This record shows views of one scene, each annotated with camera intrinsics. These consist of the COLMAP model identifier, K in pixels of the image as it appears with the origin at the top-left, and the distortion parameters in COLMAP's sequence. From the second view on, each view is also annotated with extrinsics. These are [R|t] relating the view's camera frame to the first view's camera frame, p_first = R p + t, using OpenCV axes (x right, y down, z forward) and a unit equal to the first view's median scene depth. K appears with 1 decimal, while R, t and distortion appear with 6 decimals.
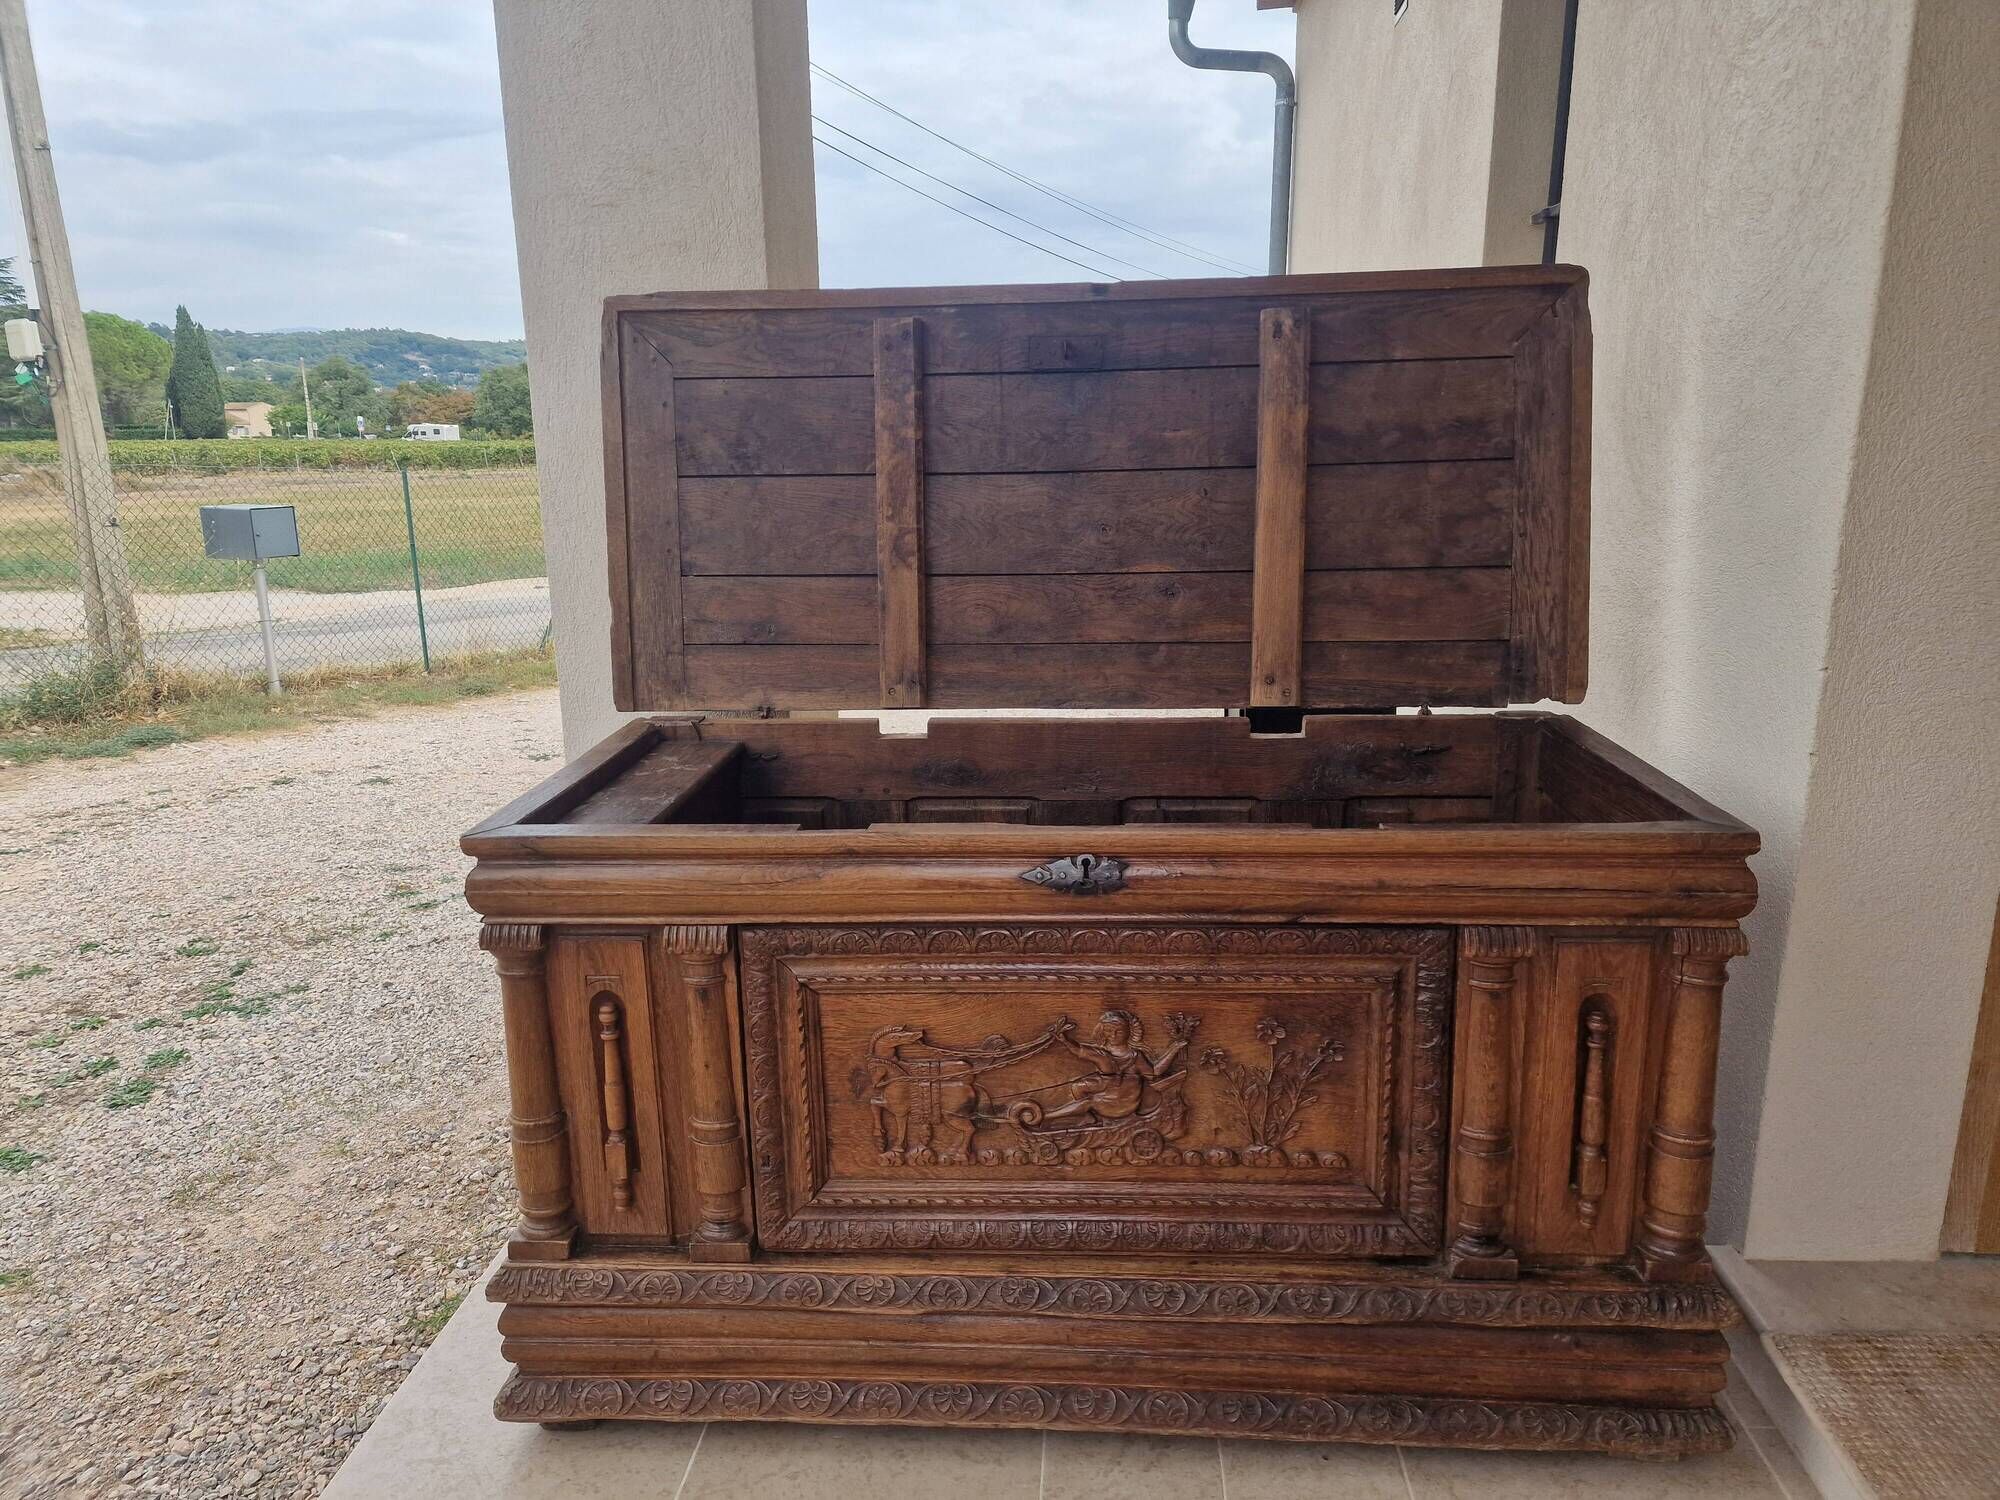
lens RADIAL K [[1356.5, 0, 1000.0], [0, 1356.5, 750.0], [0, 0, 1]] dist [0.077211, -0.069758]
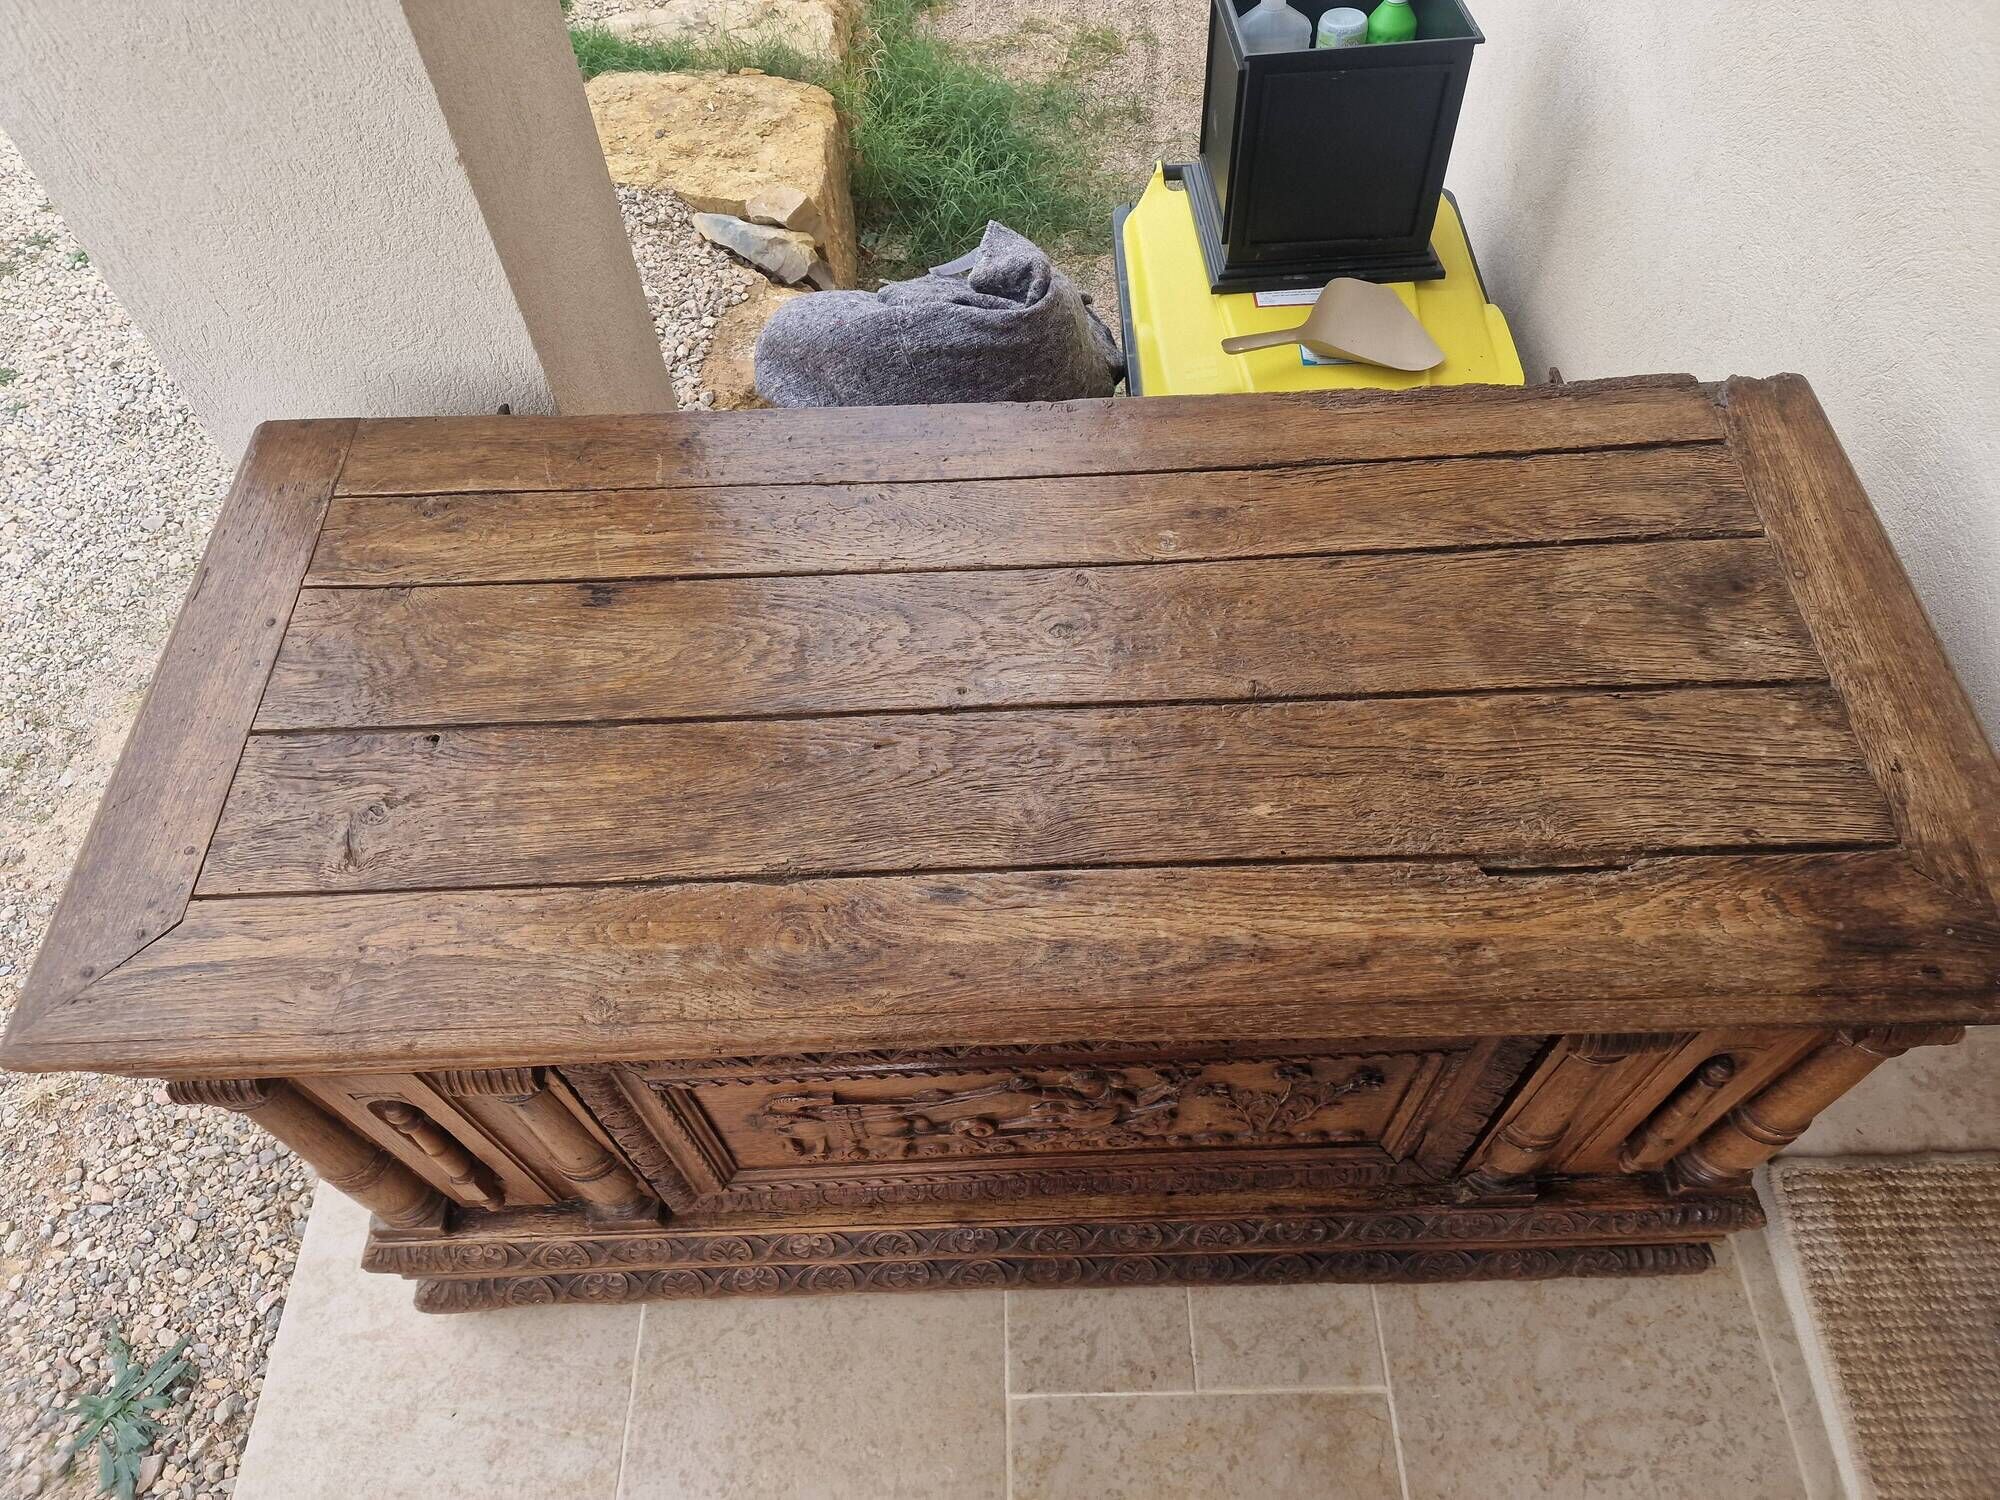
lens RADIAL K [[1349.6, 0, 1005.8], [0, 1349.6, 741.7], [0, 0, 1]] dist [0.056012, -0.049300]
pose [[0.995916, -0.079109, 0.043499, 0.016535], [0.029351, 0.739366, 0.672663, -0.346158], [-0.085375, -0.668640, 0.738669, 0.452237]]
